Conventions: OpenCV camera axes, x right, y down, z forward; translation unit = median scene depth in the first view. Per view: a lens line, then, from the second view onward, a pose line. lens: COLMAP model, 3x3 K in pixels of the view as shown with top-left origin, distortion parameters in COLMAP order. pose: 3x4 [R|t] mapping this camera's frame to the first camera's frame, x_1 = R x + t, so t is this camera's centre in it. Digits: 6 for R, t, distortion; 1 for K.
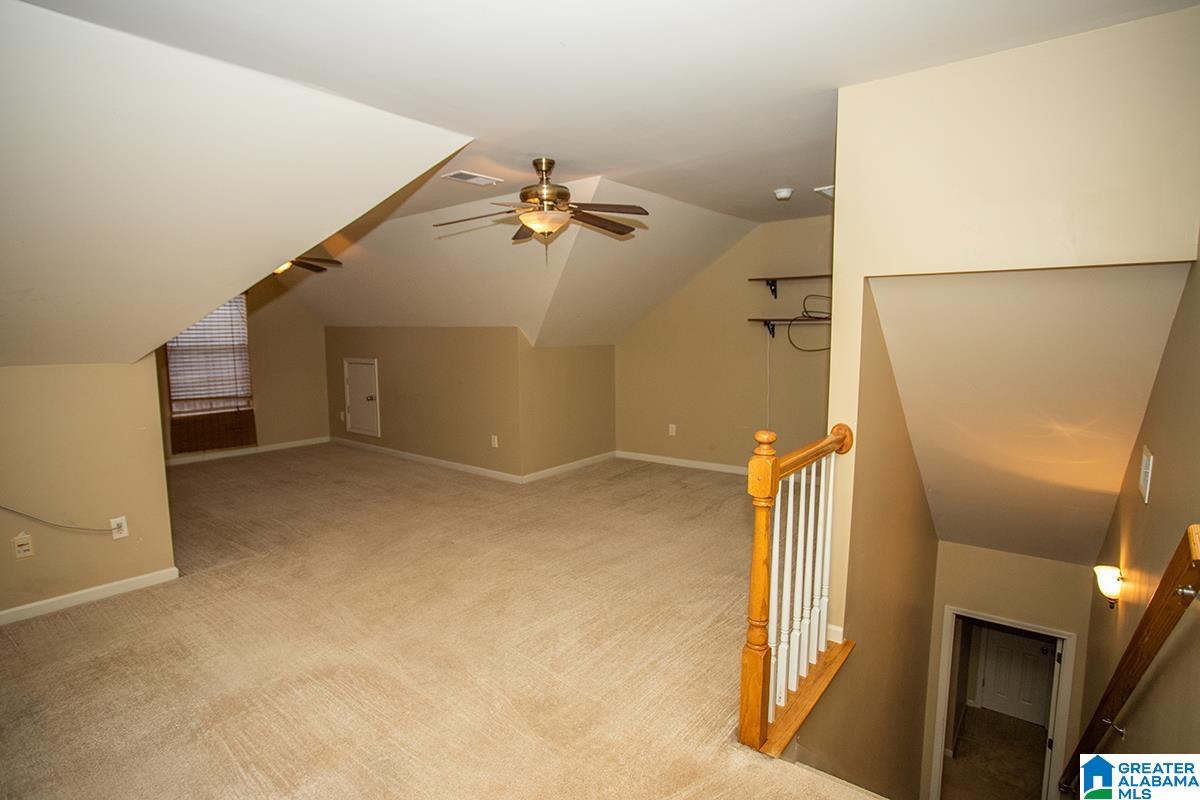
lens RADIAL K [[599.5, 0, 607.4], [0, 599.5, 403.4], [0, 0, 1]] dist [-0.065507, 0.022817]
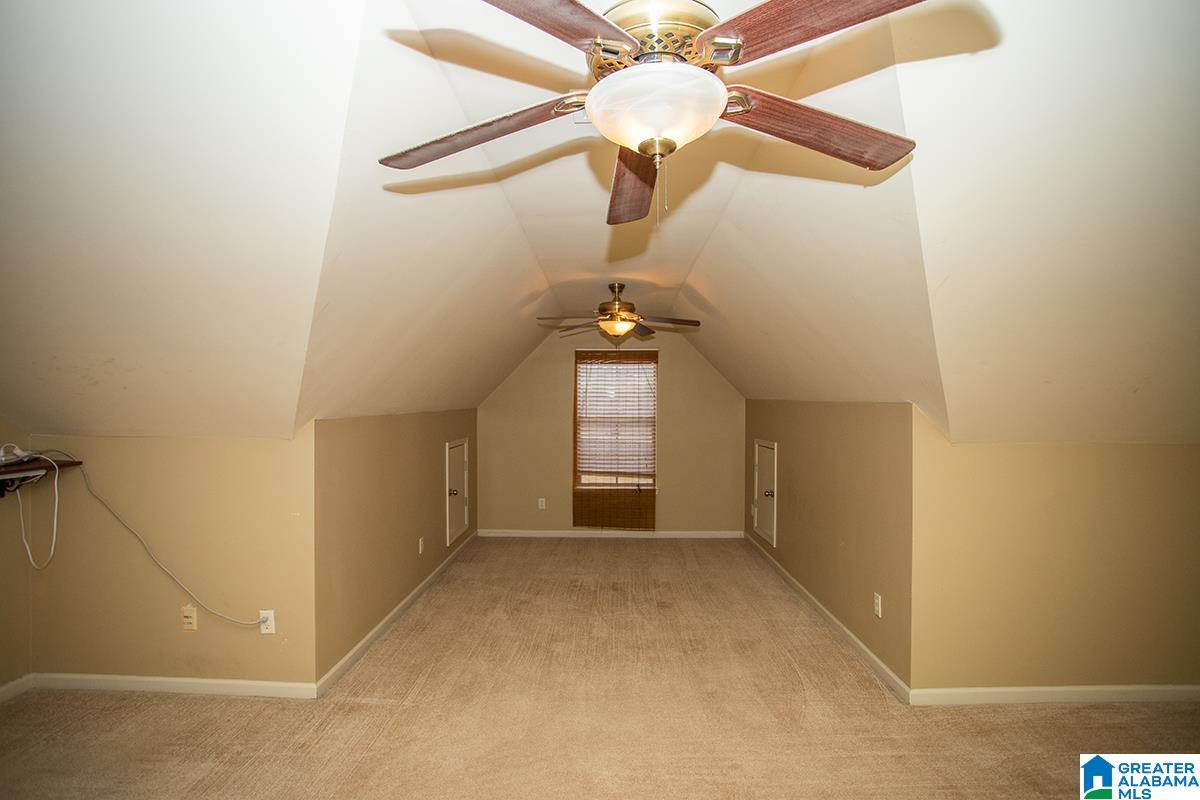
lens RADIAL K [[599.5, 0, 607.4], [0, 599.5, 403.4], [0, 0, 1]] dist [-0.065507, 0.022817]
pose [[0.604146, 0.010446, -0.796805, 0.085759], [-0.106047, 0.992074, -0.067399, -0.052869], [0.789786, 0.125217, 0.600466, 0.387088]]
